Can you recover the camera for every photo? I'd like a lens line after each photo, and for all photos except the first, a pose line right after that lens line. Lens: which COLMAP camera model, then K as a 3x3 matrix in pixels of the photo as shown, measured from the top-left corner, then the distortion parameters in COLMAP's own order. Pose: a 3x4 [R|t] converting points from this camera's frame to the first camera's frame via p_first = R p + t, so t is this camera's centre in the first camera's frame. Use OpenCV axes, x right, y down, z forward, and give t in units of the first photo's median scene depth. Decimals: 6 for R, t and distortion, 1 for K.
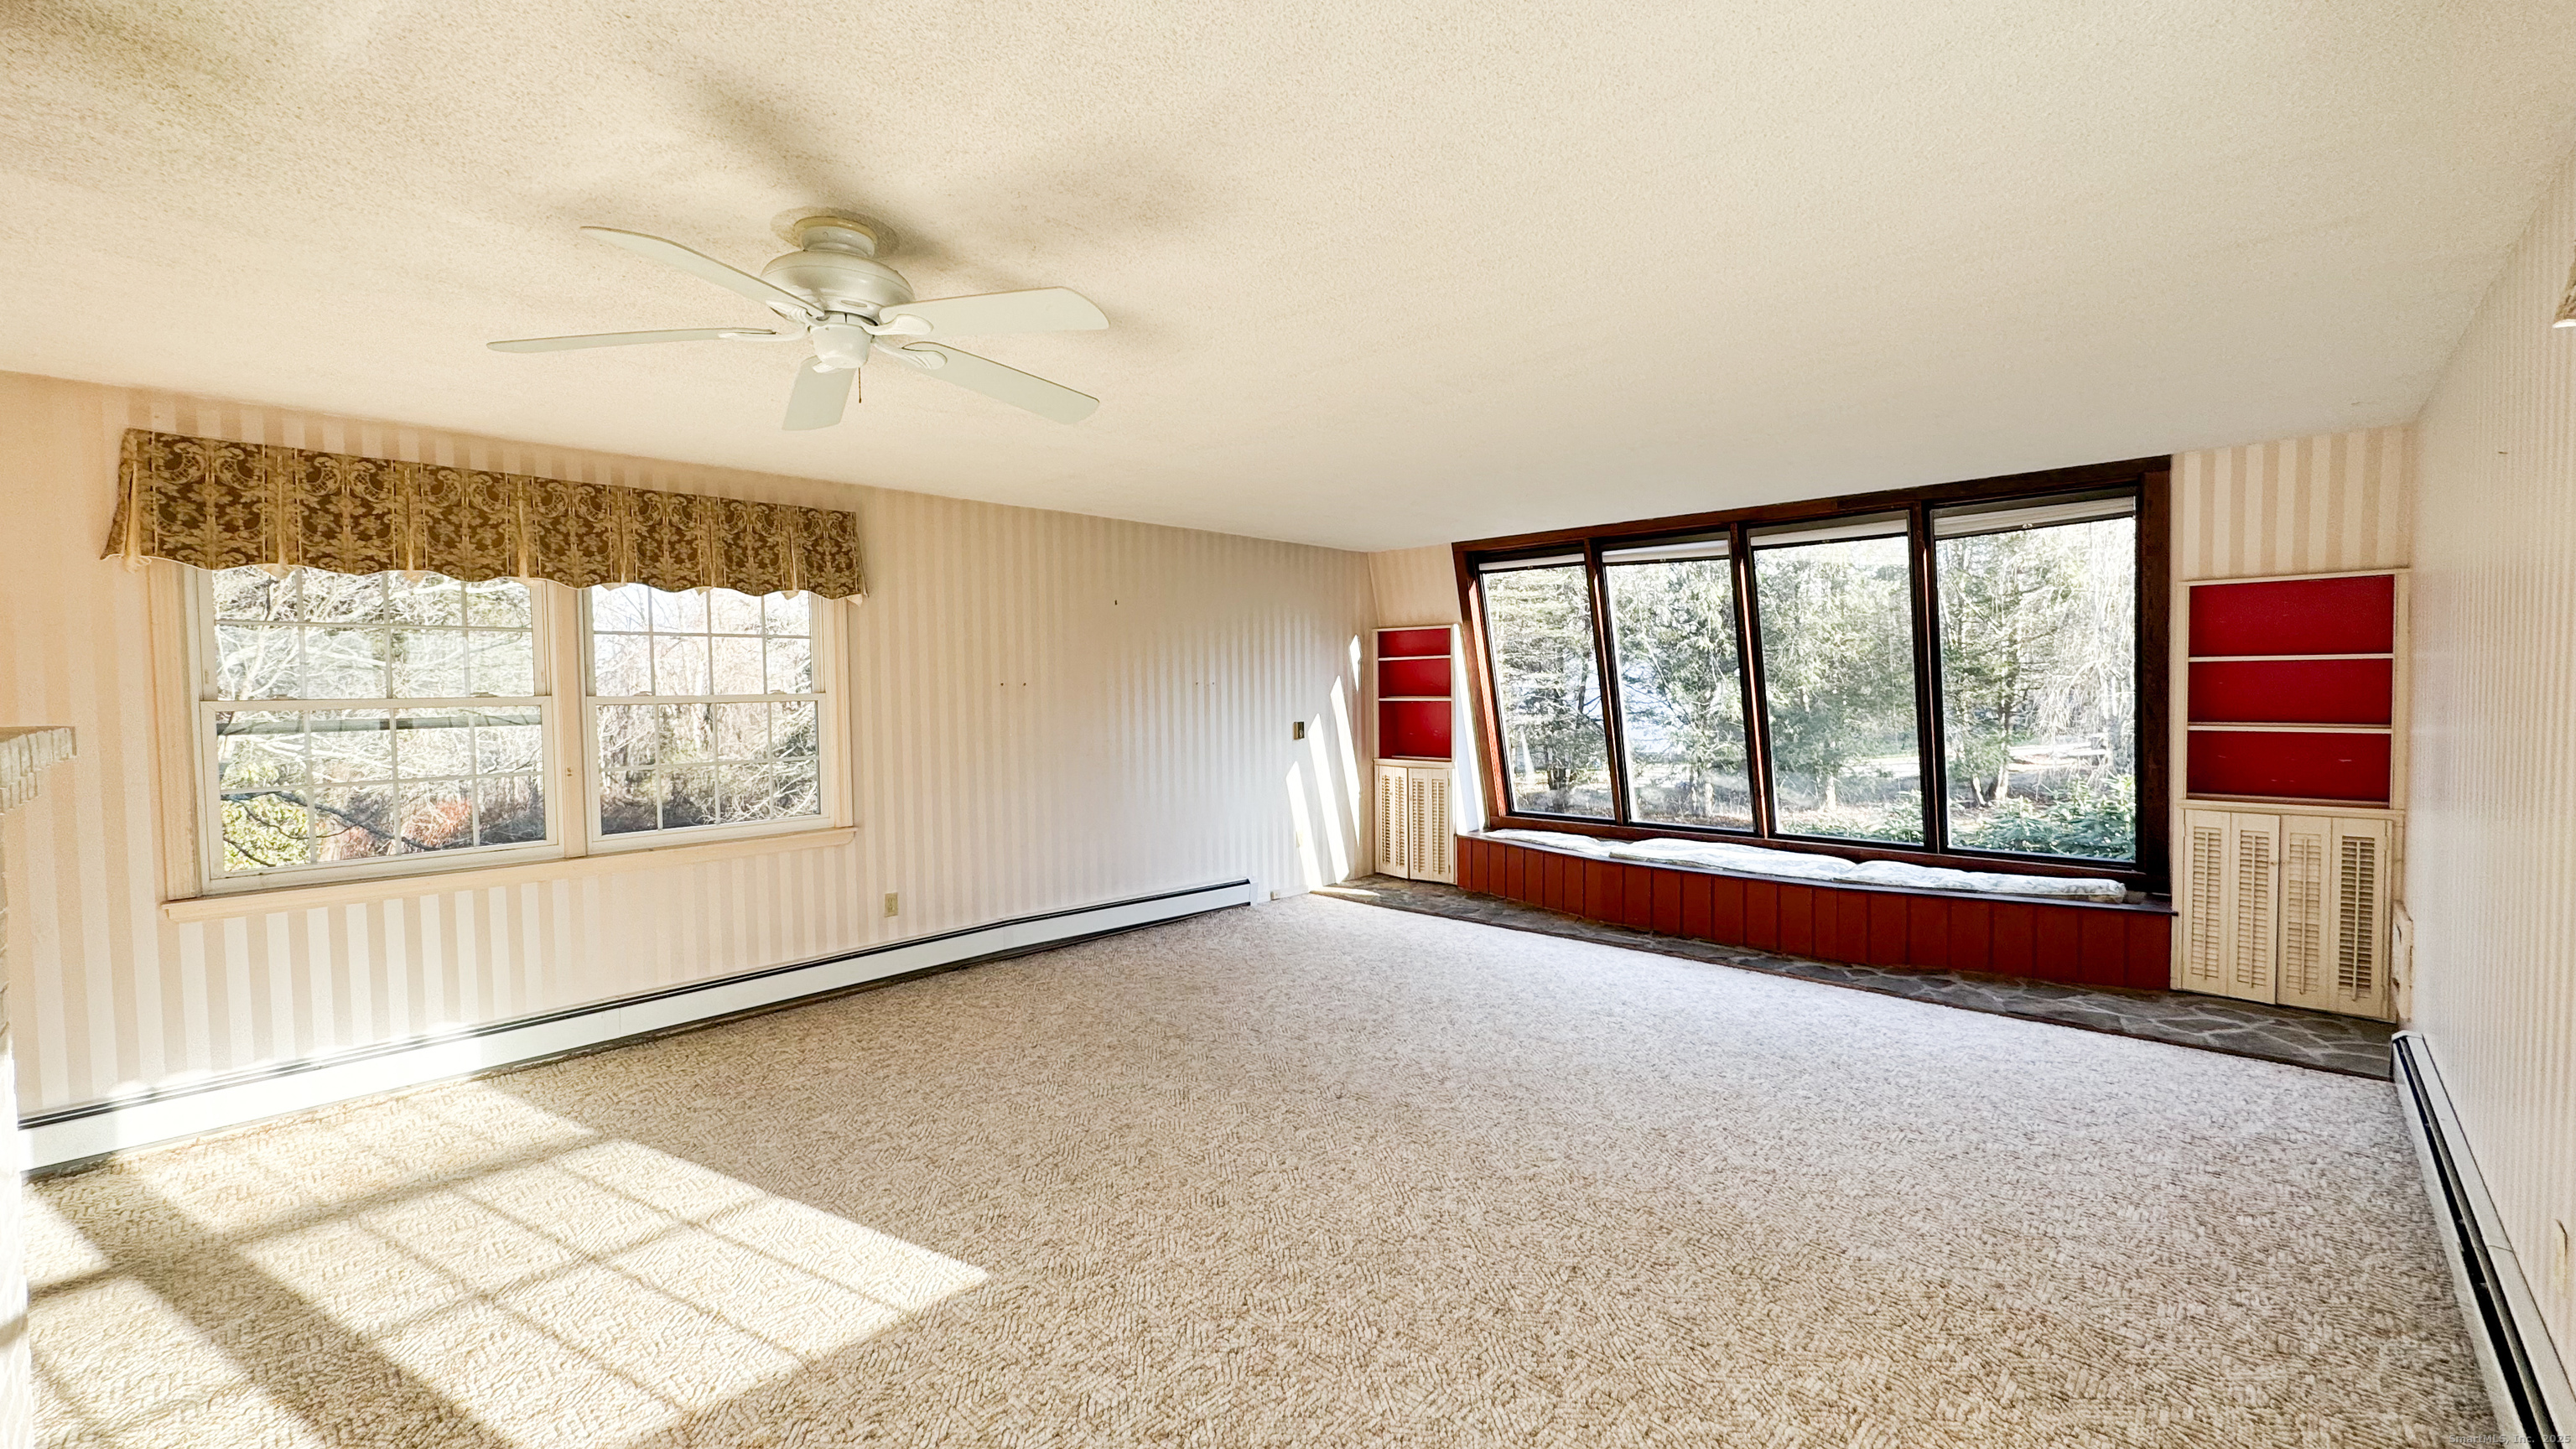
lens RADIAL K [[1060.5, 0, 1325.2], [0, 1060.5, 721.8], [0, 0, 1]] dist [-0.000007, -0.000077]
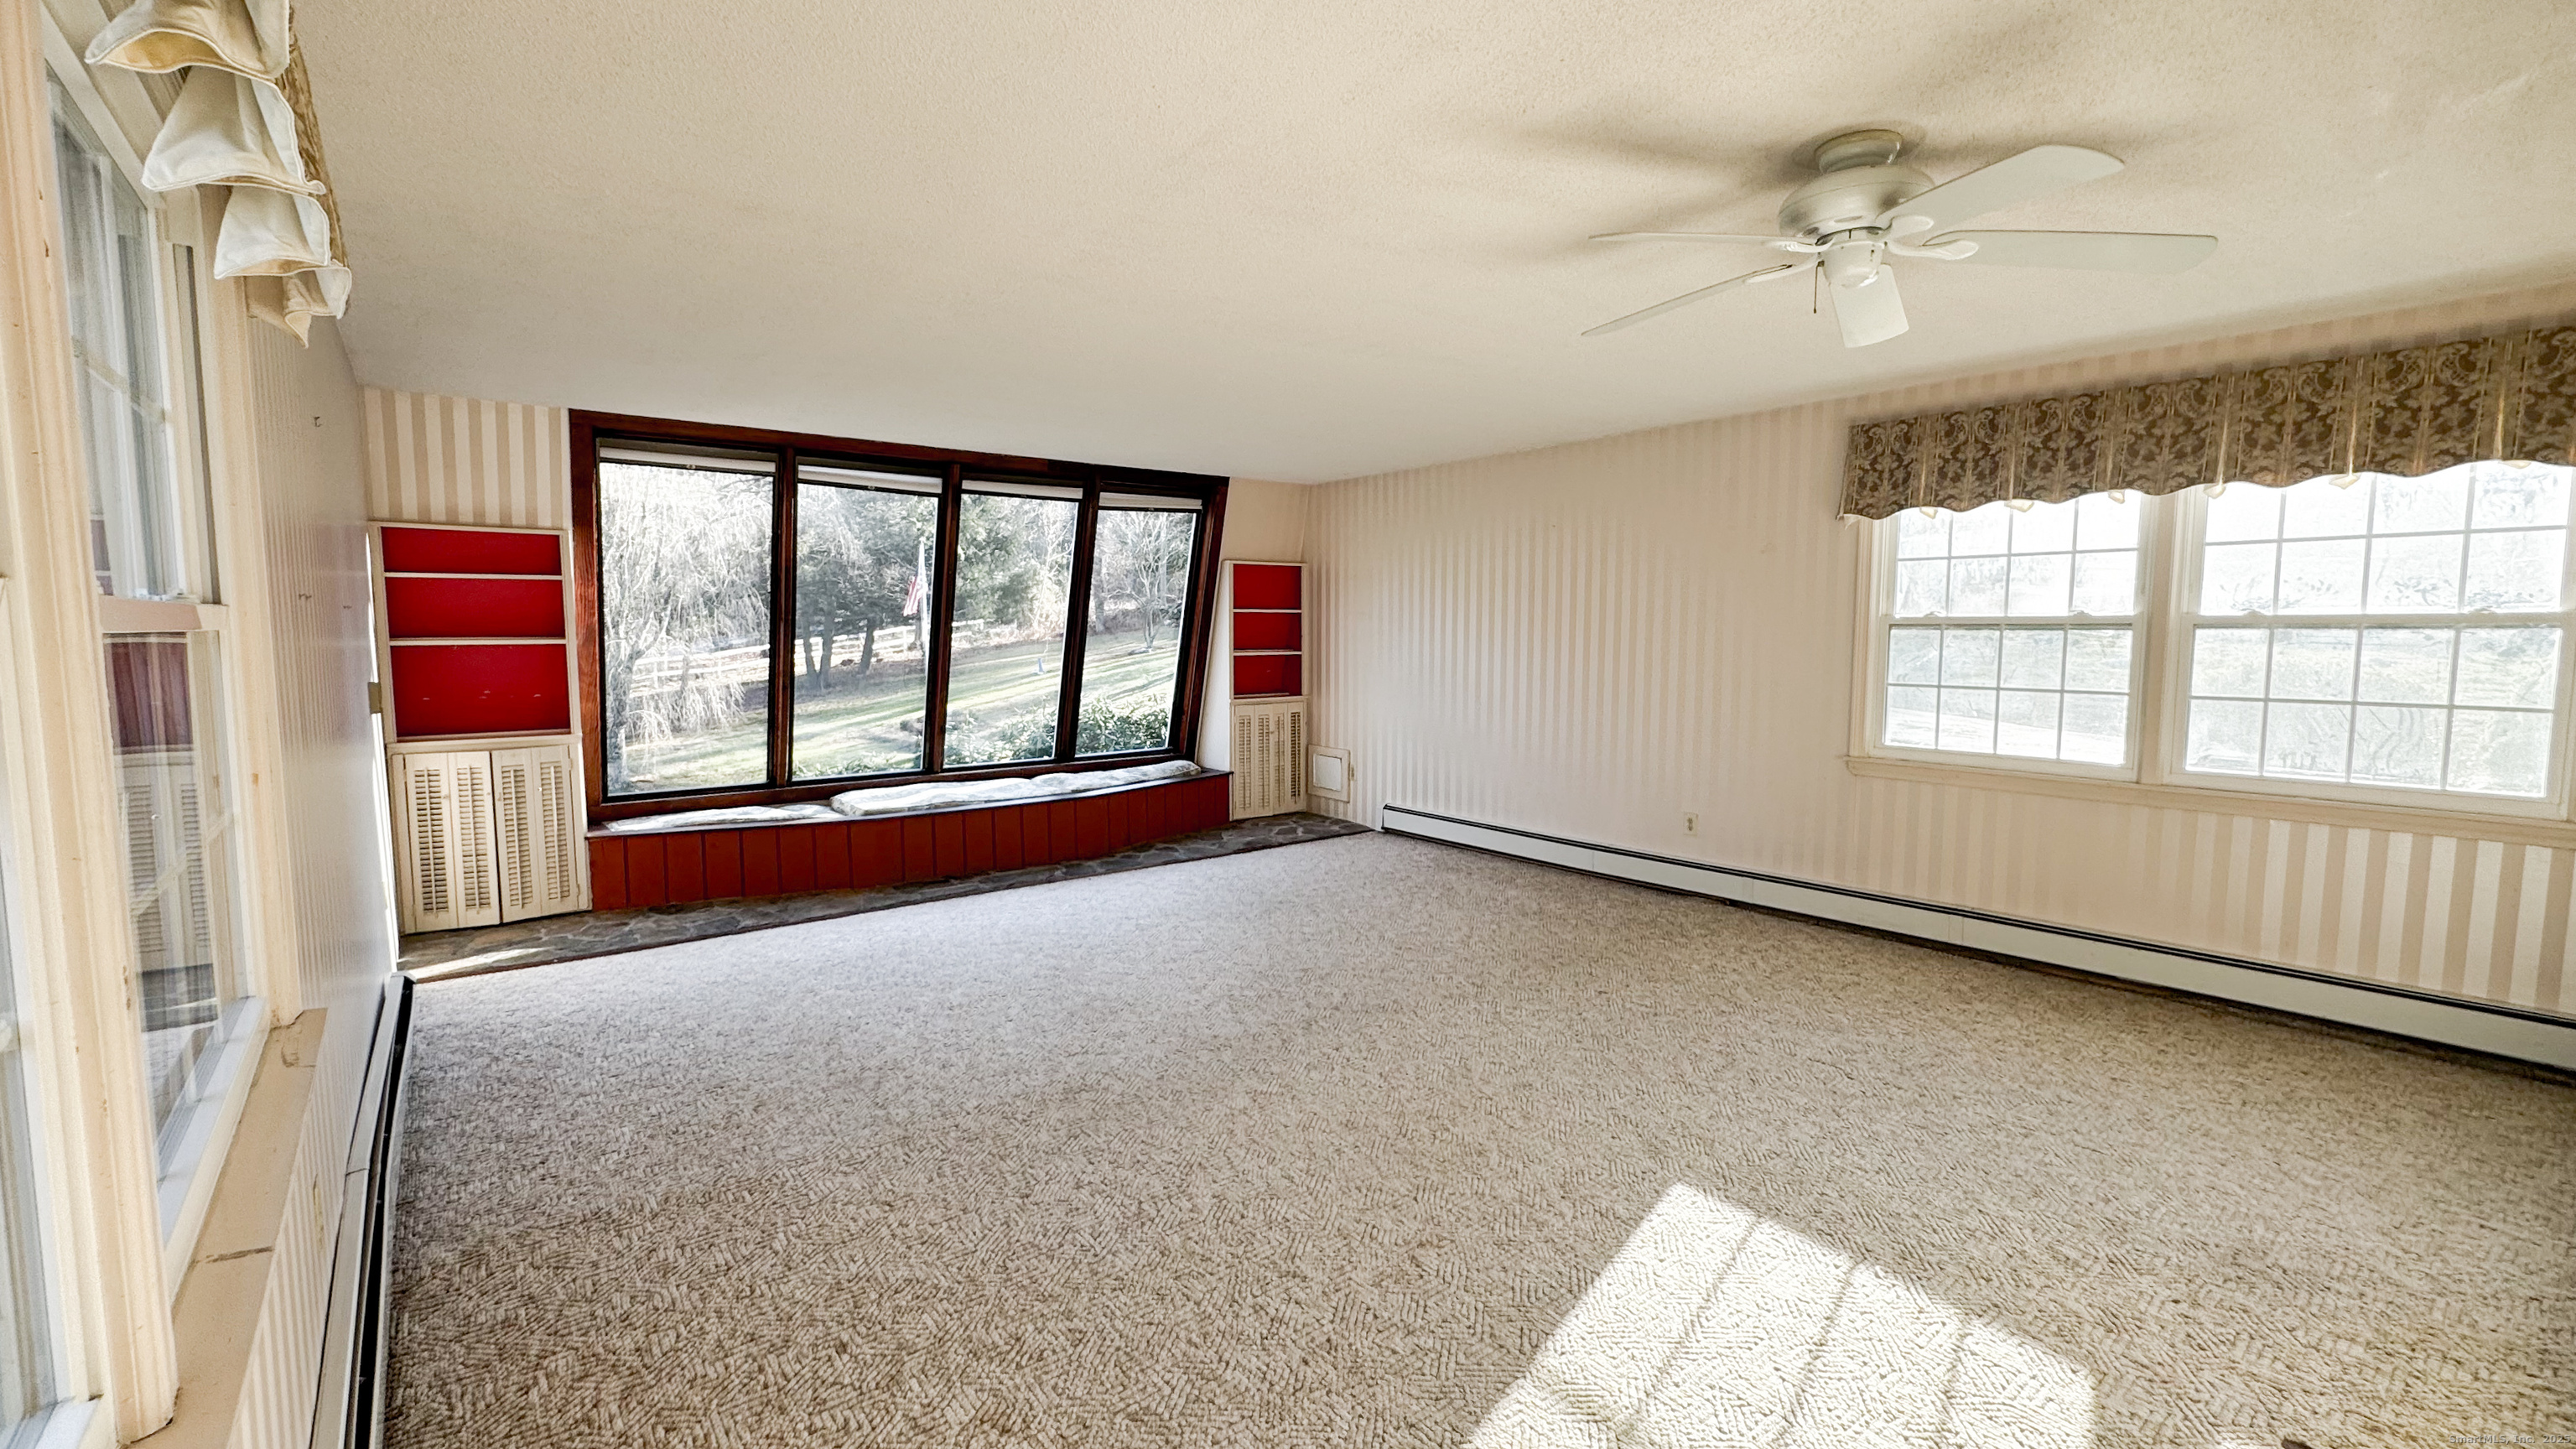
lens RADIAL K [[1060.5, 0, 1325.2], [0, 1060.5, 721.8], [0, 0, 1]] dist [-0.000007, -0.000077]
pose [[0.138013, -0.078592, 0.987307, -0.652468], [0.031955, 0.996681, 0.074871, -0.006843], [-0.989915, 0.021216, 0.140066, 0.572403]]
